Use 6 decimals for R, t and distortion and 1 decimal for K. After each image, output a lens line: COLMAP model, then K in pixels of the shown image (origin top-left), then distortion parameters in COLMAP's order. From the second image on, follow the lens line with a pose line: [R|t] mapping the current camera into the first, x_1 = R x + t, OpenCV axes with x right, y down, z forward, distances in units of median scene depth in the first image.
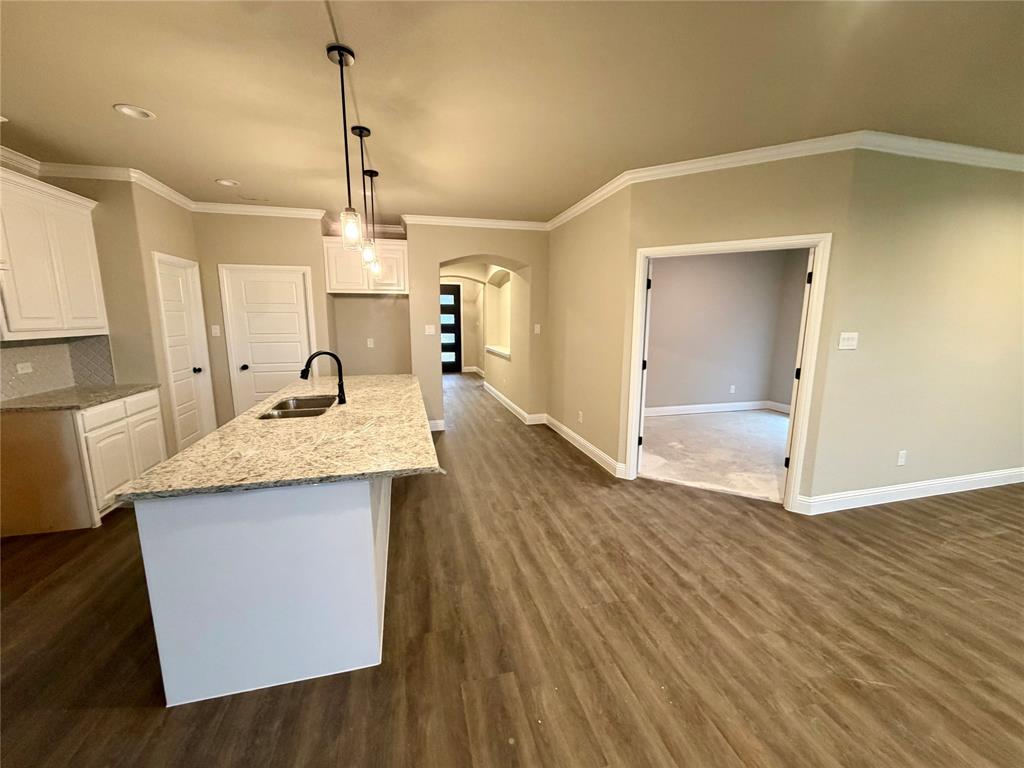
lens RADIAL K [[408.0, 0, 512.1], [0, 408.0, 384.2], [0, 0, 1]] dist [0.000681, 0.000273]
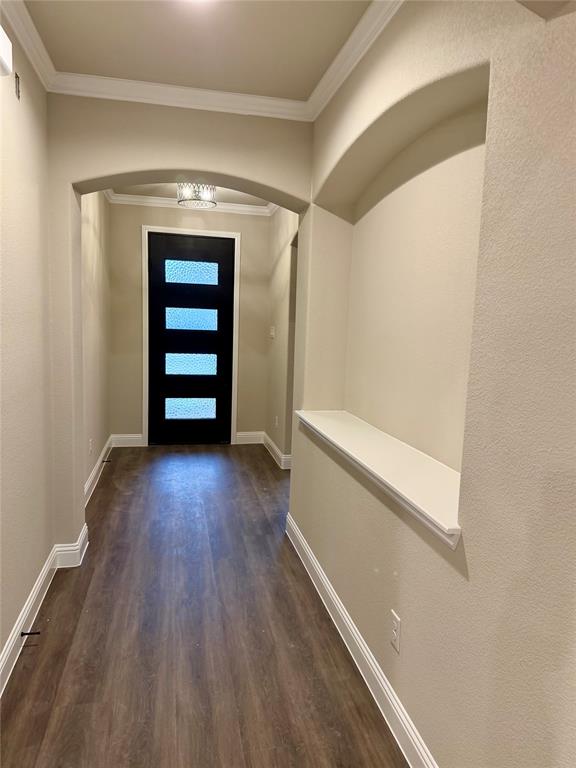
lens RADIAL K [[544.4, 0, 289.1], [0, 544.4, 383.2], [0, 0, 1]] dist [0.009934, 0.000112]
pose [[0.998344, 0.037170, -0.043908, -0.061598], [-0.039212, 0.998144, -0.046587, -0.105999], [0.042095, 0.048231, 0.997949, 0.665746]]
